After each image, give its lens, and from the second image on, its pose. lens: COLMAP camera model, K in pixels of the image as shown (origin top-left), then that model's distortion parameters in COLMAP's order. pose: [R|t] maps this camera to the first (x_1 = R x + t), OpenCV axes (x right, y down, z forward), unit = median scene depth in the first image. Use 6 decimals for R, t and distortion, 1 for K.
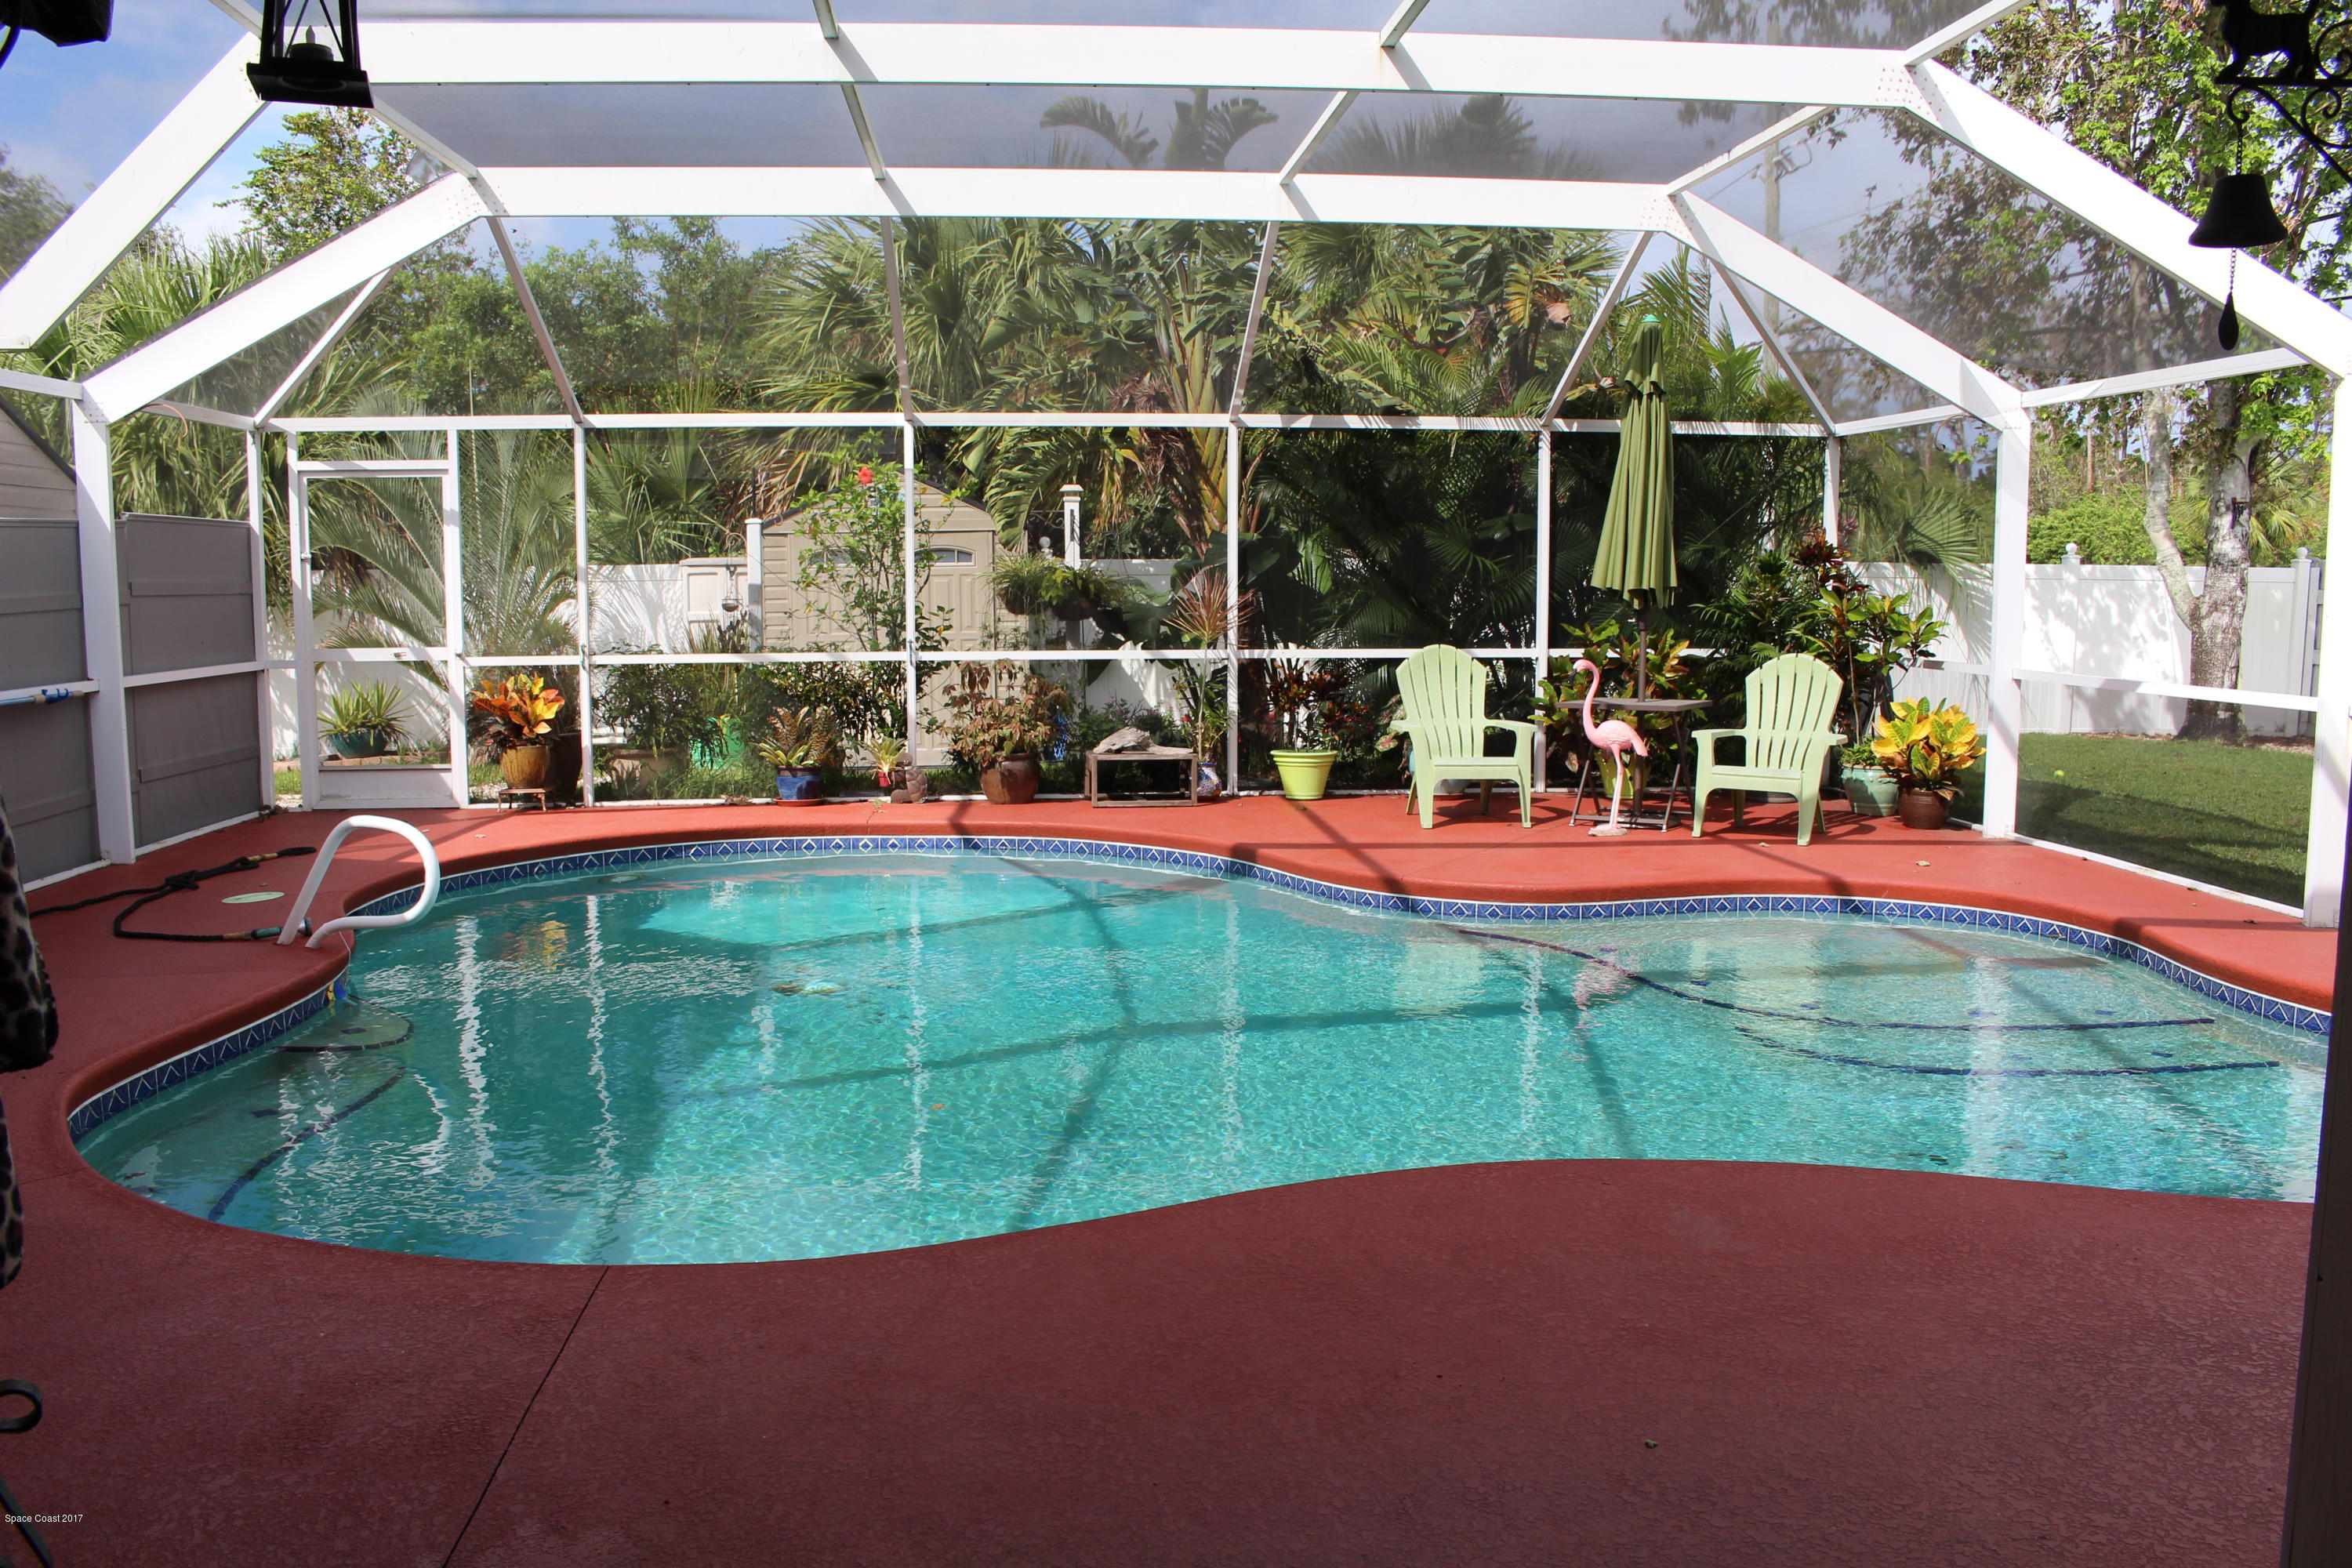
lens RADIAL K [[2024.9, 0, 1176.0], [0, 2024.9, 784.0], [0, 0, 1]] dist [-0.054201, -0.001644]
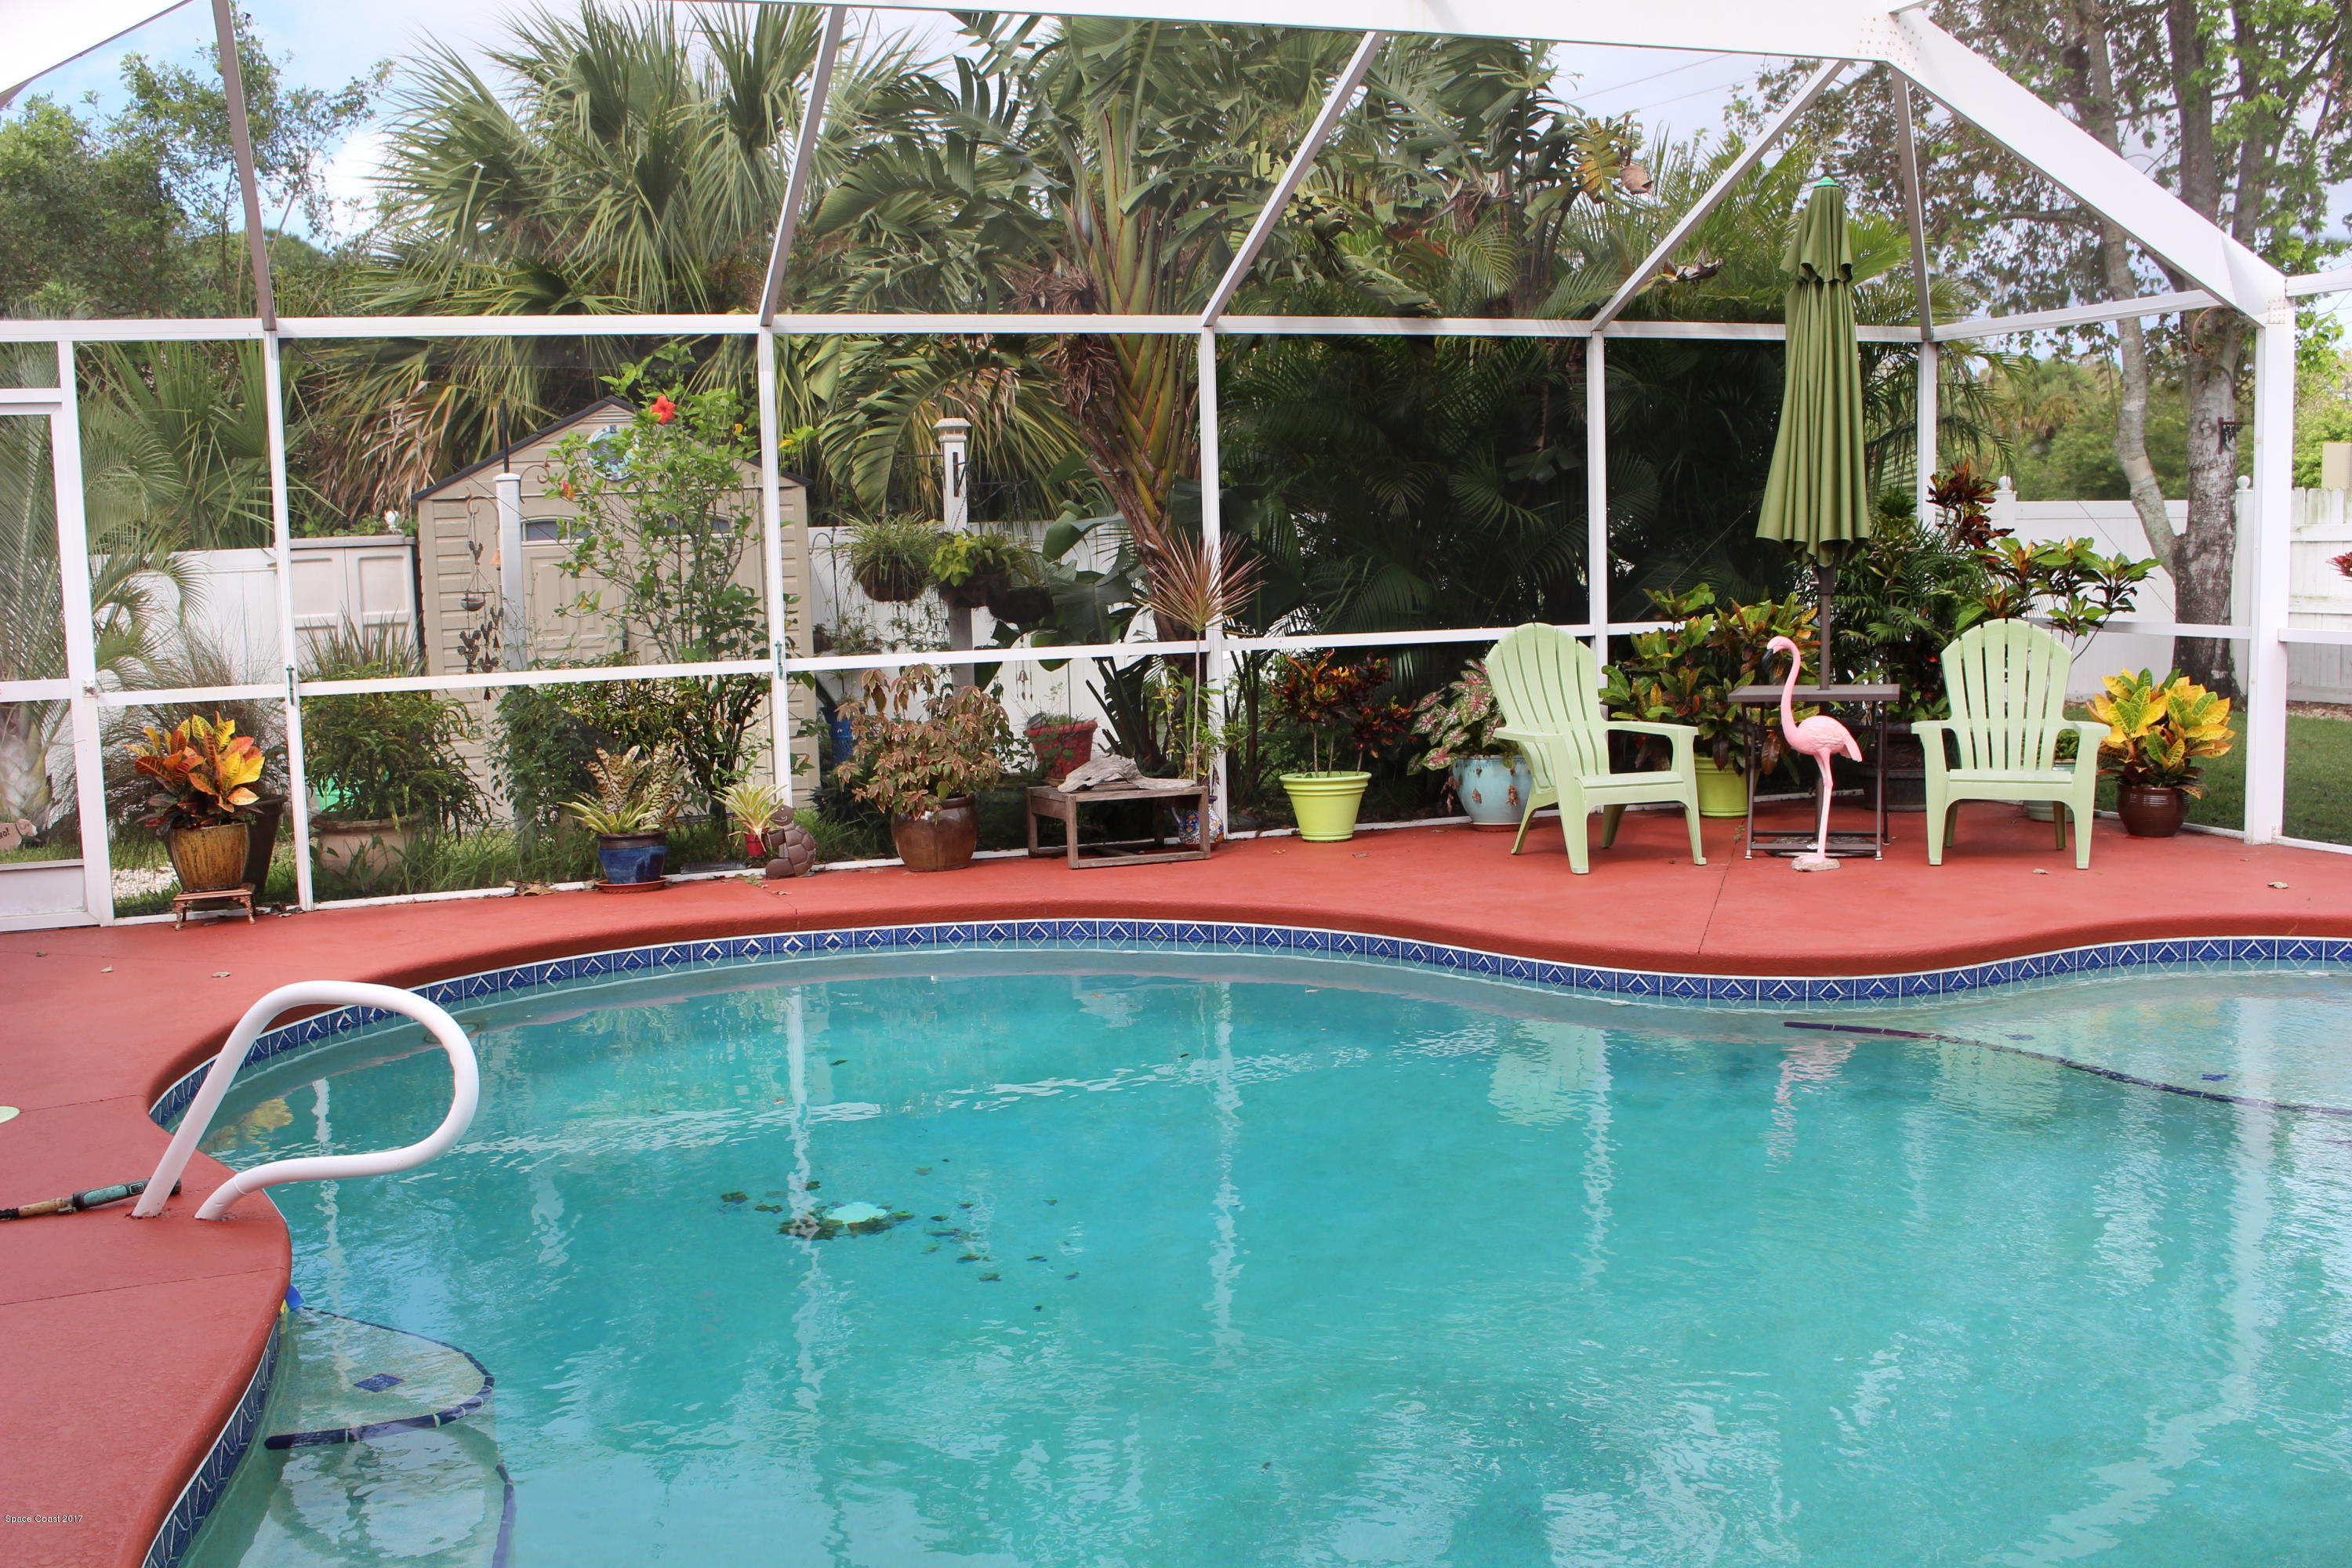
lens RADIAL K [[2393.5, 0, 1176.0], [0, 2393.5, 784.0], [0, 0, 1]] dist [-0.049009, 0.014007]
pose [[0.969651, -0.050083, 0.239309, -0.202013], [0.050910, 0.998700, 0.002727, -0.018279], [-0.239135, 0.009539, 0.970940, 0.175873]]
